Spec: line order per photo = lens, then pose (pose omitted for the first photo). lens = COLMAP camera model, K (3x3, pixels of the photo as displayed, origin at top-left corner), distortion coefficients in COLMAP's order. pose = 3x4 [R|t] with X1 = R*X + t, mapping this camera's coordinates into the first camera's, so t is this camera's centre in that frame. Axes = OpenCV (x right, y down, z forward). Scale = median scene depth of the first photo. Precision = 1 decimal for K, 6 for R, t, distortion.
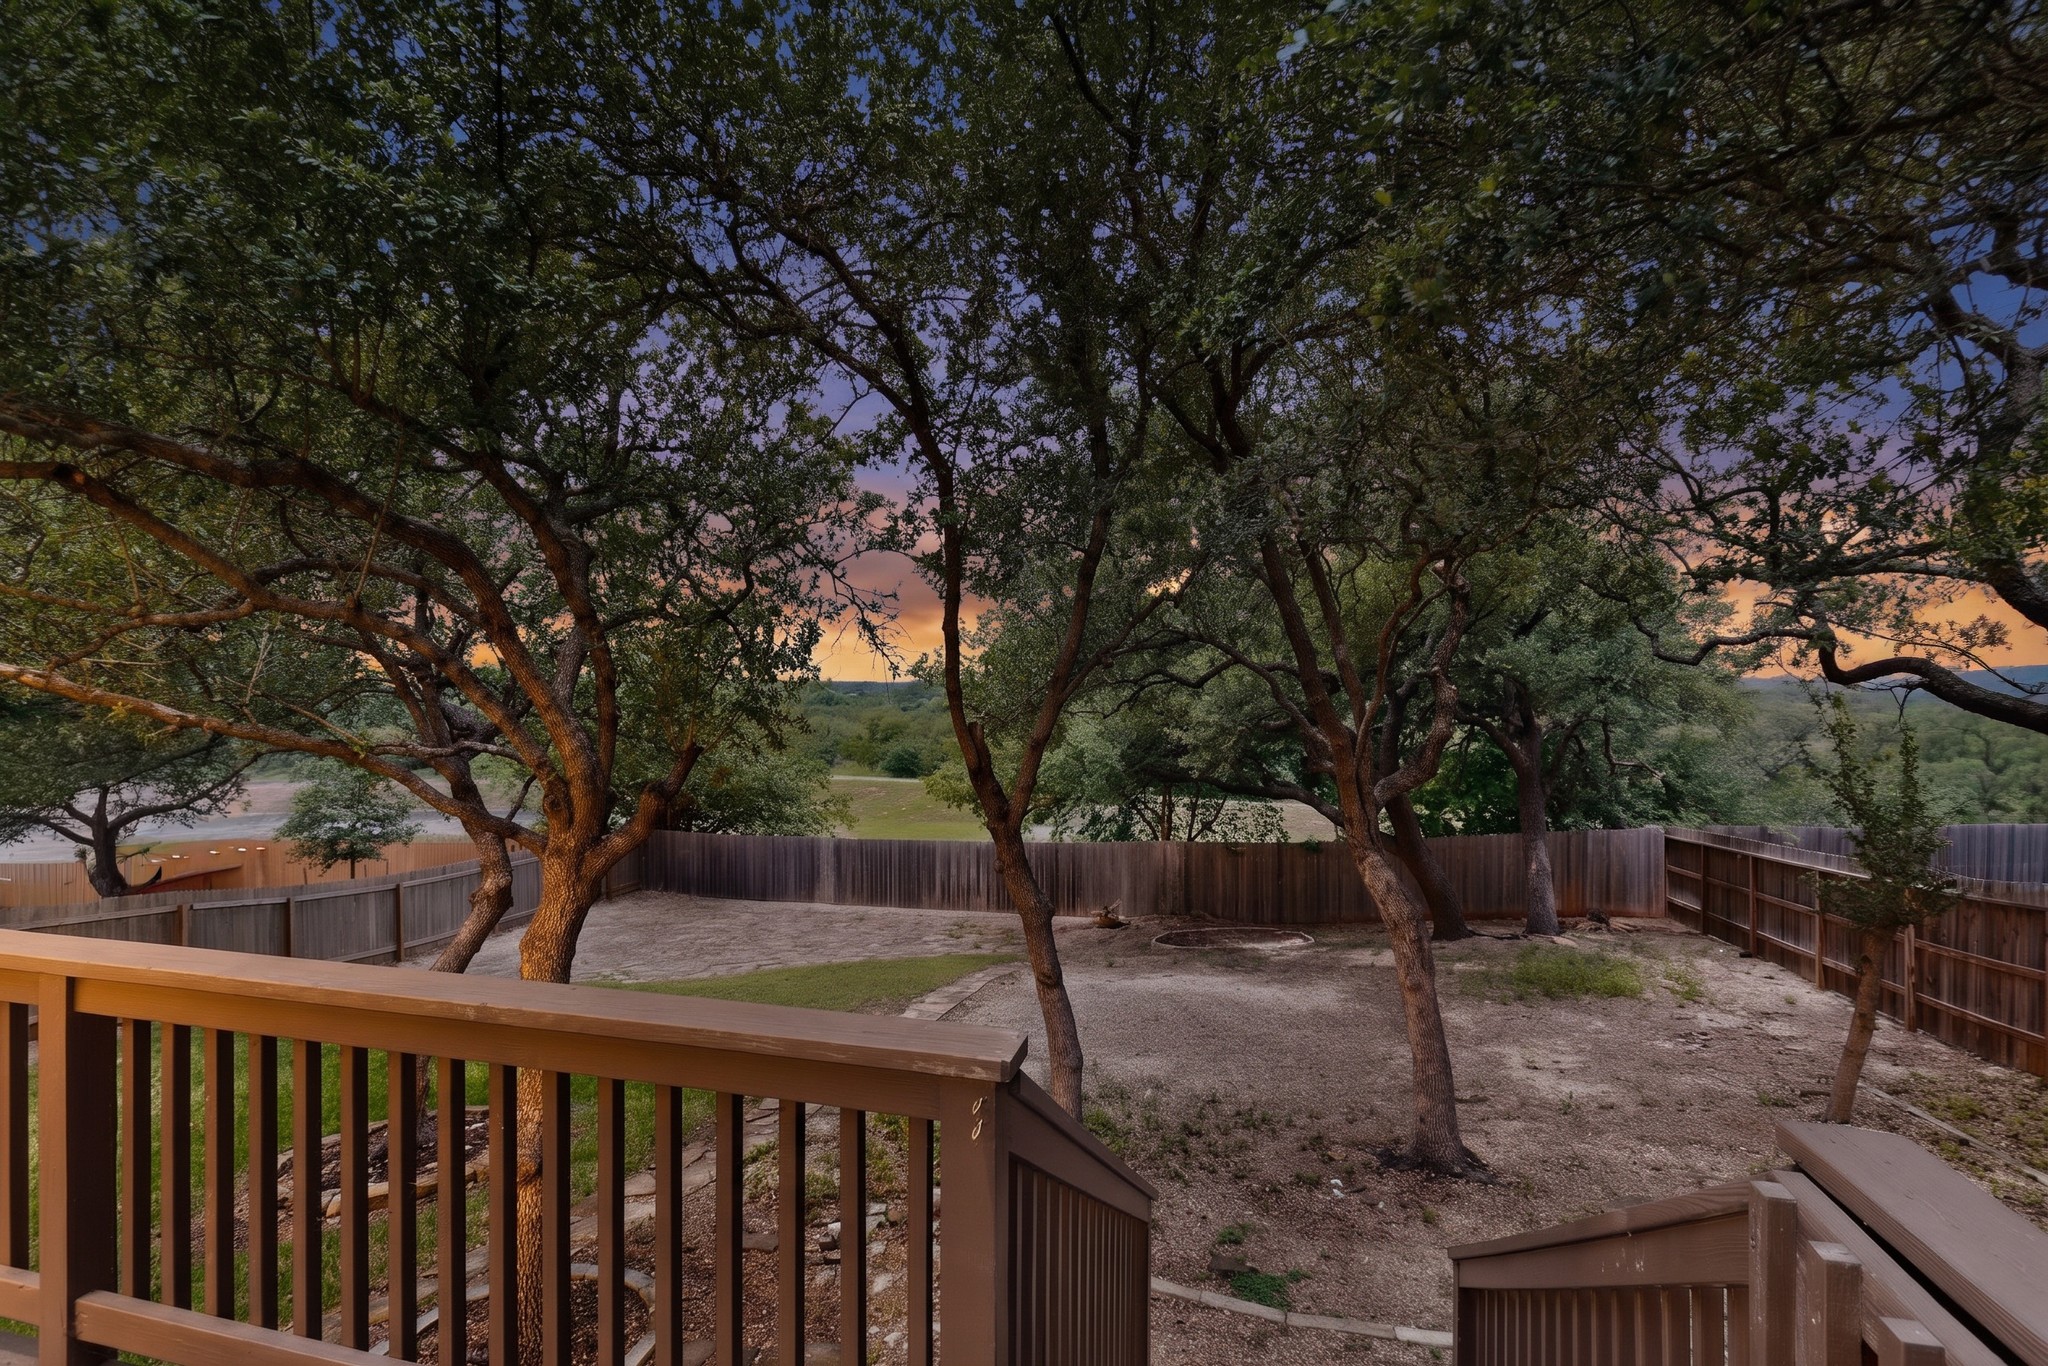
lens RADIAL K [[882.0, 0, 1022.2], [0, 882.0, 685.8], [0, 0, 1]] dist [0.001384, -0.000036]
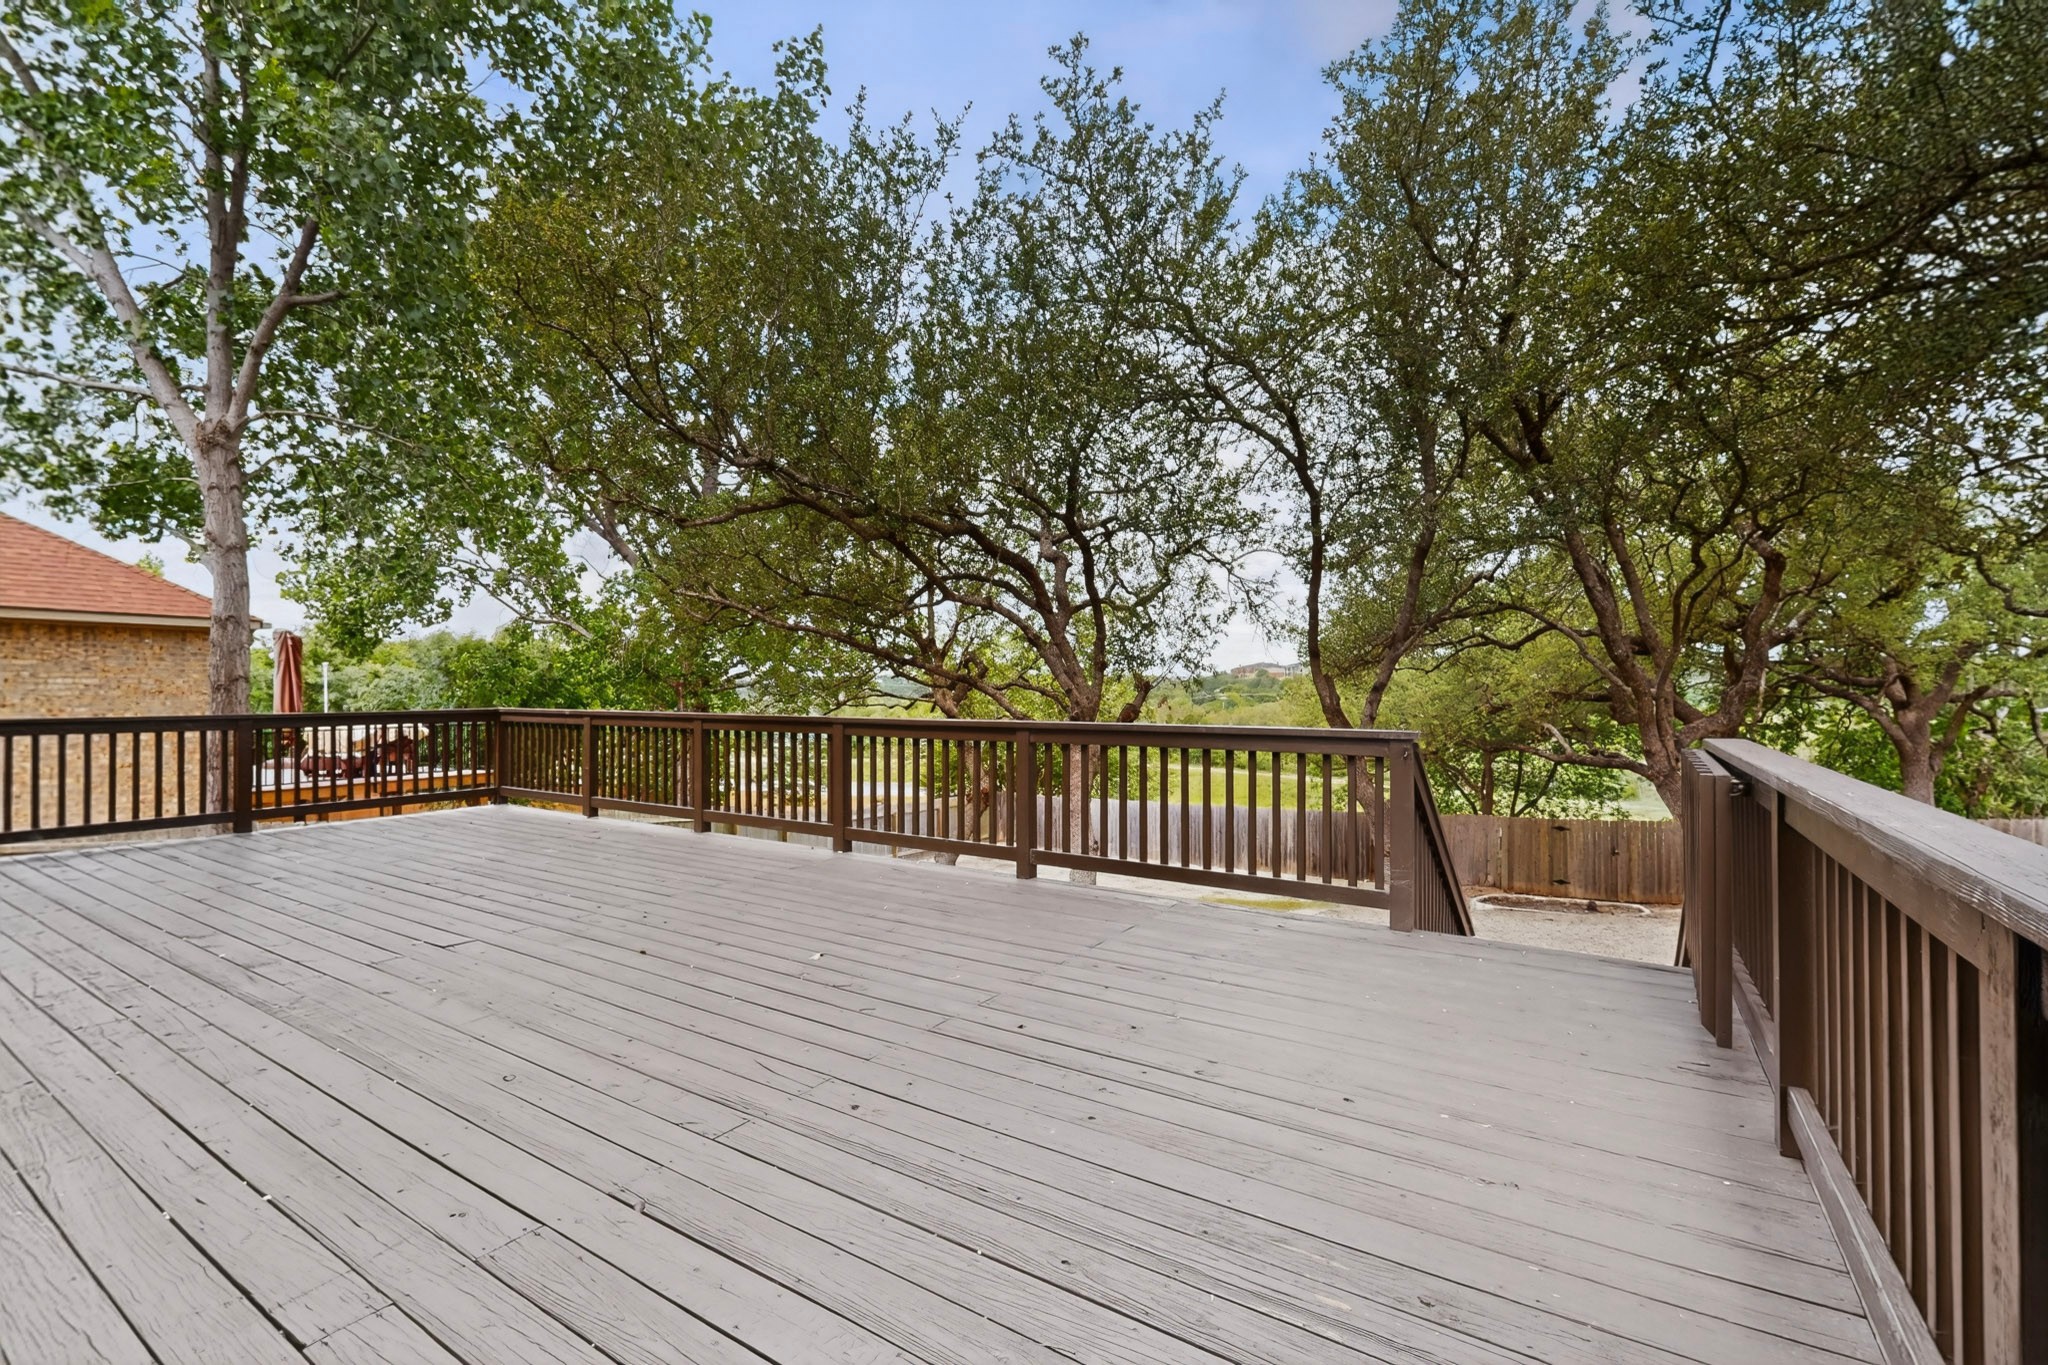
lens RADIAL K [[882.0, 0, 1022.2], [0, 882.0, 685.3], [0, 0, 1]] dist [0.001384, -0.000036]
pose [[0.948835, -0.002850, -0.315759, -0.076546], [0.007271, 0.999891, 0.012824, 0.042290], [0.315689, -0.014464, 0.948753, -0.488003]]
